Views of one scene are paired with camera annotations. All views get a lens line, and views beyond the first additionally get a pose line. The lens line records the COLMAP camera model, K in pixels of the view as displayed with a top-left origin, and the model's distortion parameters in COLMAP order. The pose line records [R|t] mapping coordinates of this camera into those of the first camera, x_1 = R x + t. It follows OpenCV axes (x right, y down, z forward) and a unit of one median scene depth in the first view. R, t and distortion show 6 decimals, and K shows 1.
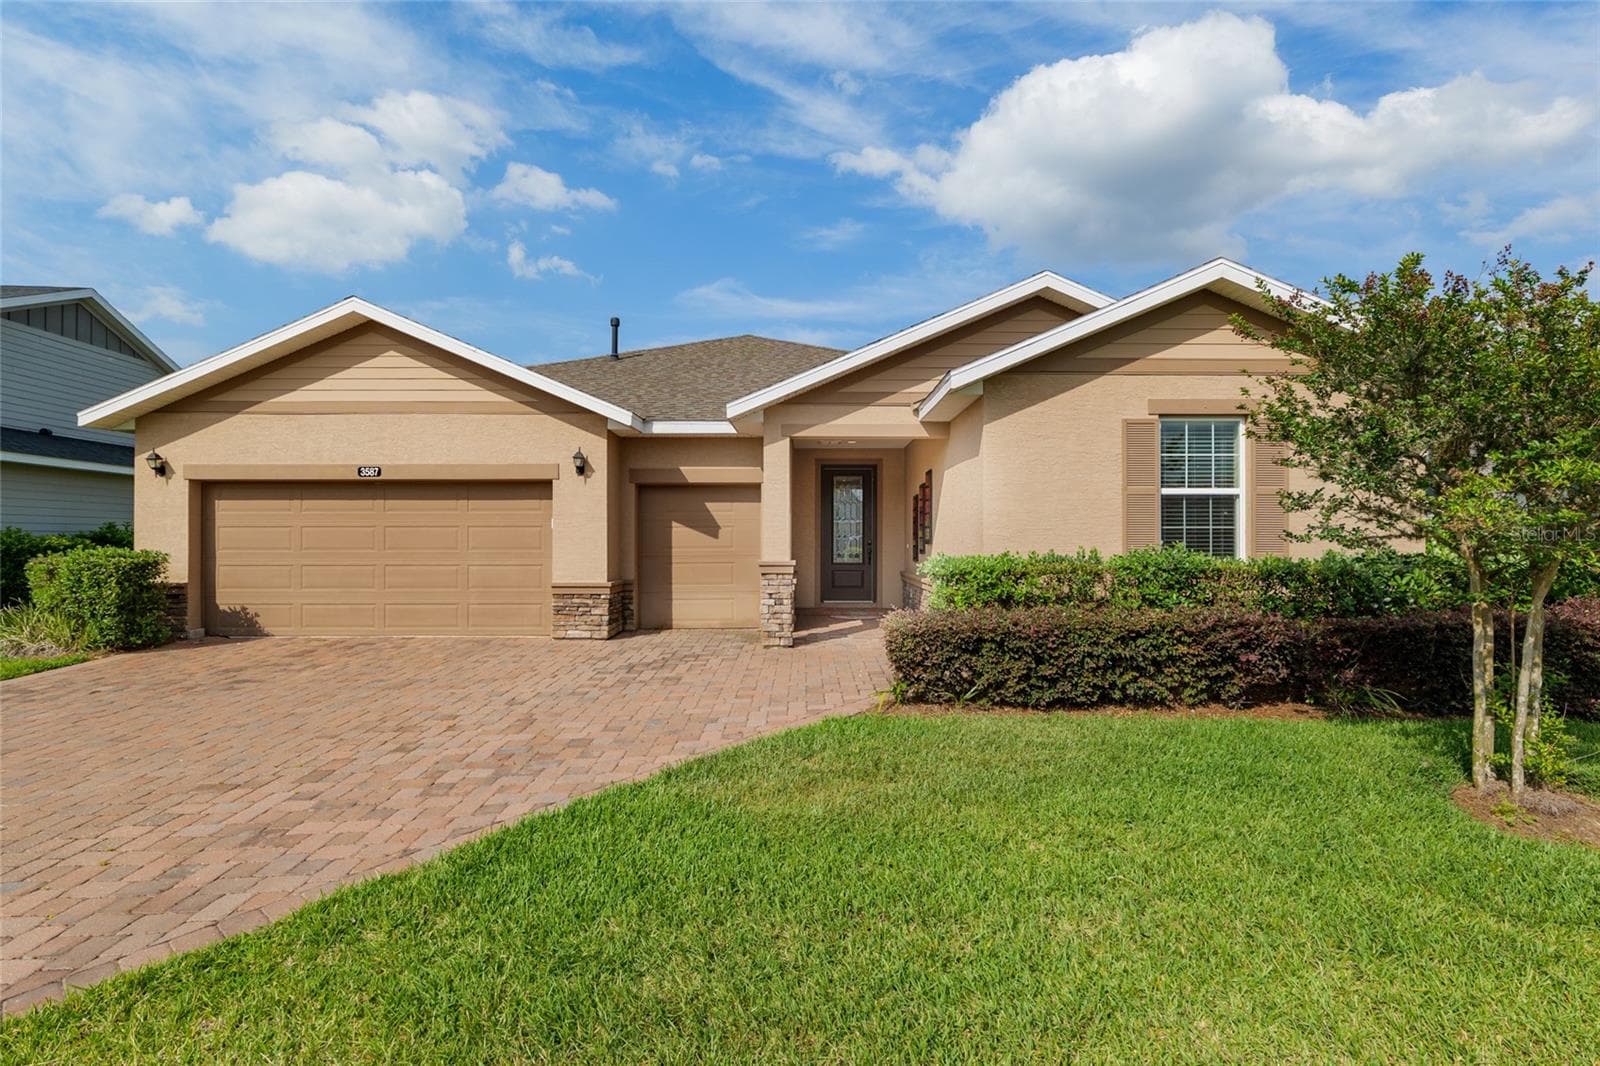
lens RADIAL K [[776.2, 0, 777.3], [0, 776.2, 537.4], [0, 0, 1]] dist [0.000523, -0.000038]
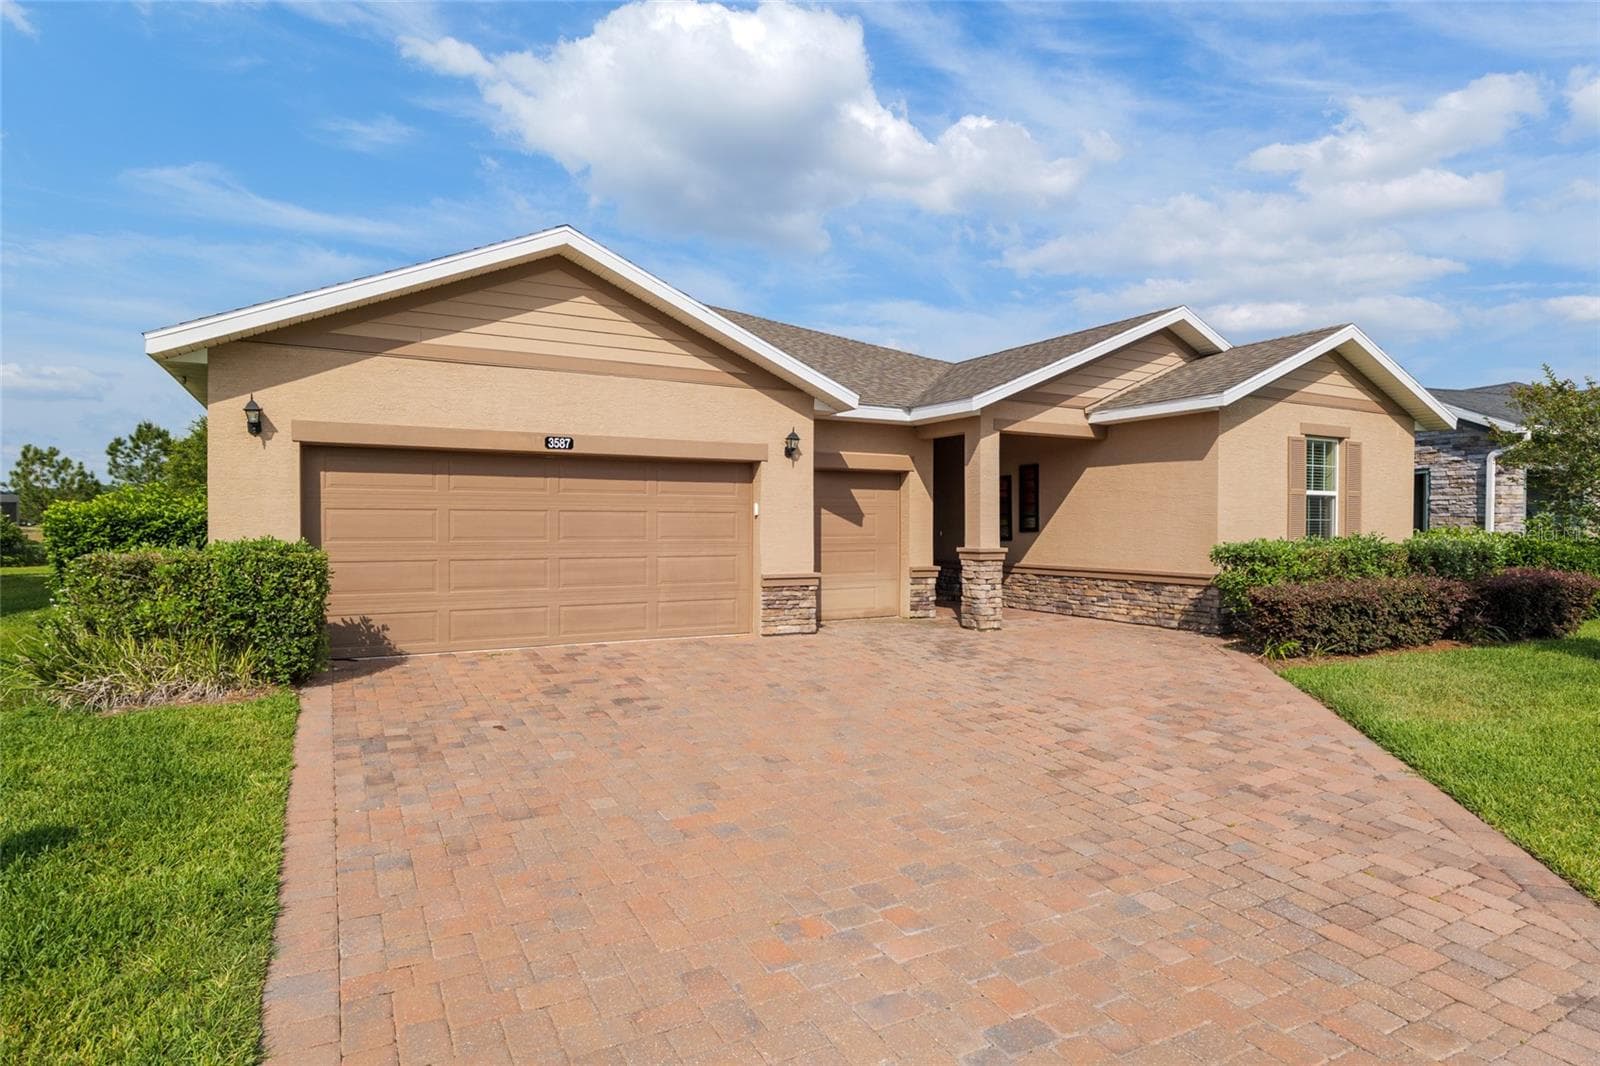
lens RADIAL K [[898.0, 0, 764.5], [0, 898.0, 531.4], [0, 0, 1]] dist [0.001462, -0.000026]
pose [[0.875894, -0.000790, 0.482502, -1.229929], [-0.005346, 0.999921, 0.011343, -0.006491], [-0.482473, -0.012515, 0.875821, 0.117862]]
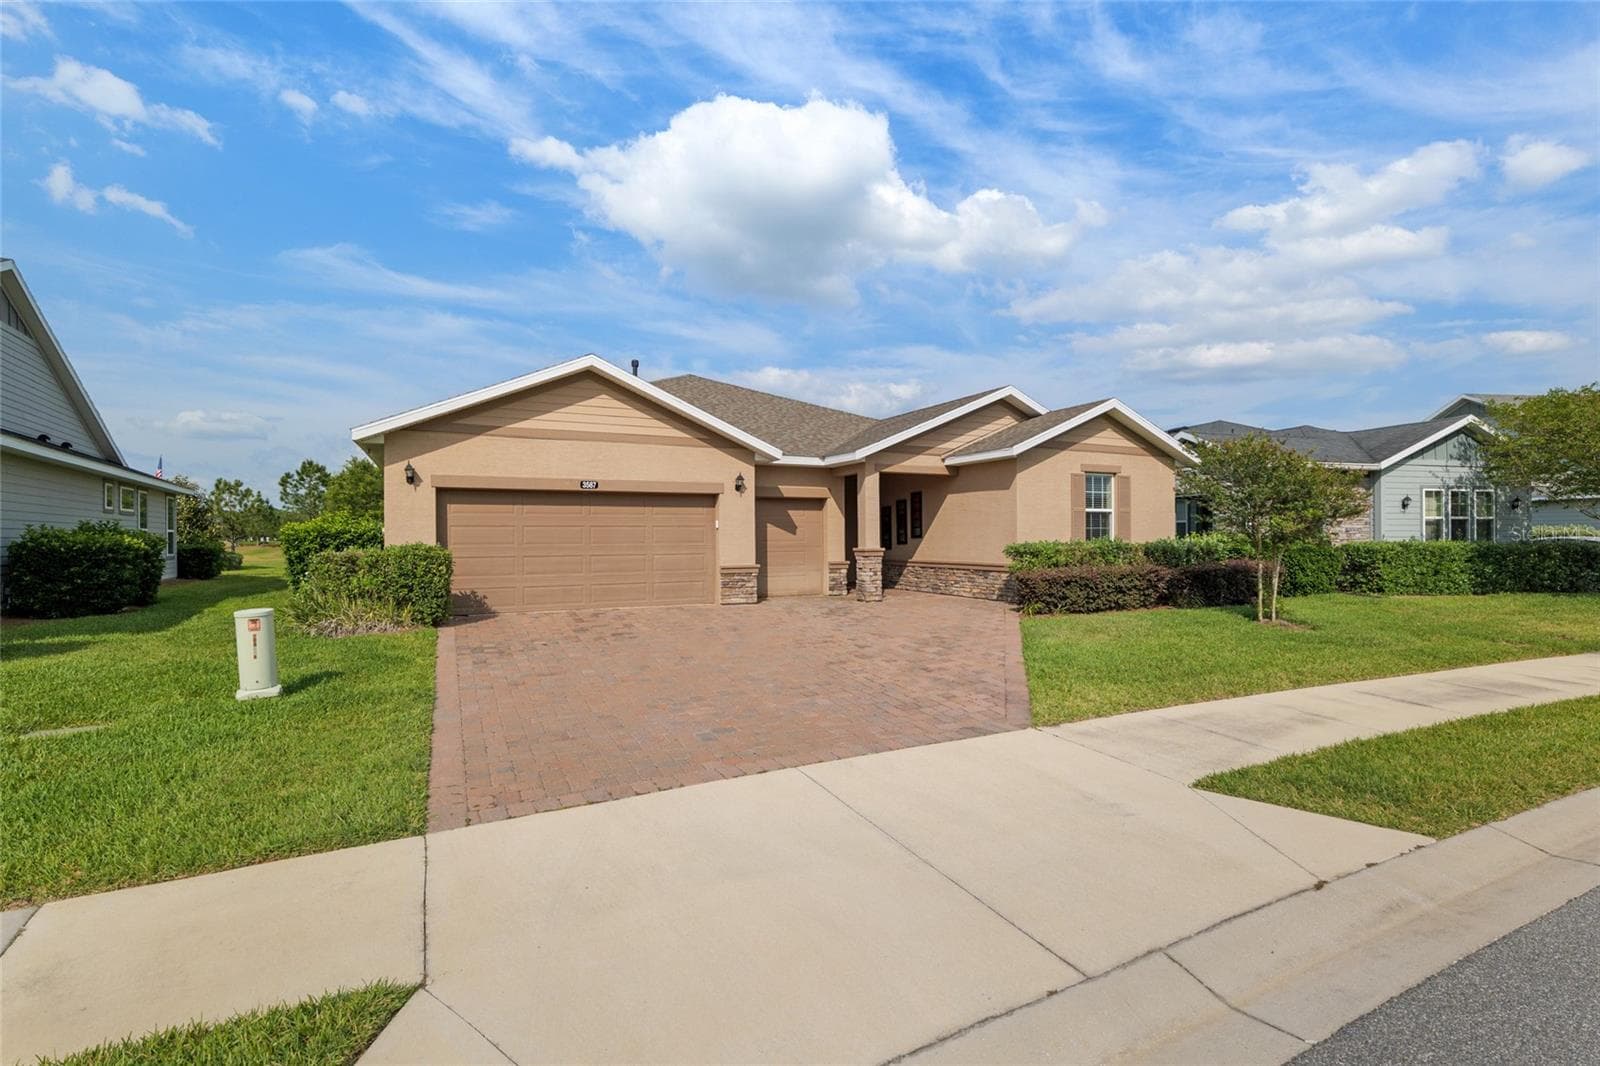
lens RADIAL K [[770.3, 0, 775.3], [0, 770.3, 536.9], [0, 0, 1]] dist [0.000946, -0.000405]
pose [[0.897858, -0.003739, 0.440270, -1.276210], [0.002184, 0.999989, 0.004037, -0.000295], [-0.440280, -0.002663, 0.897856, -0.500777]]
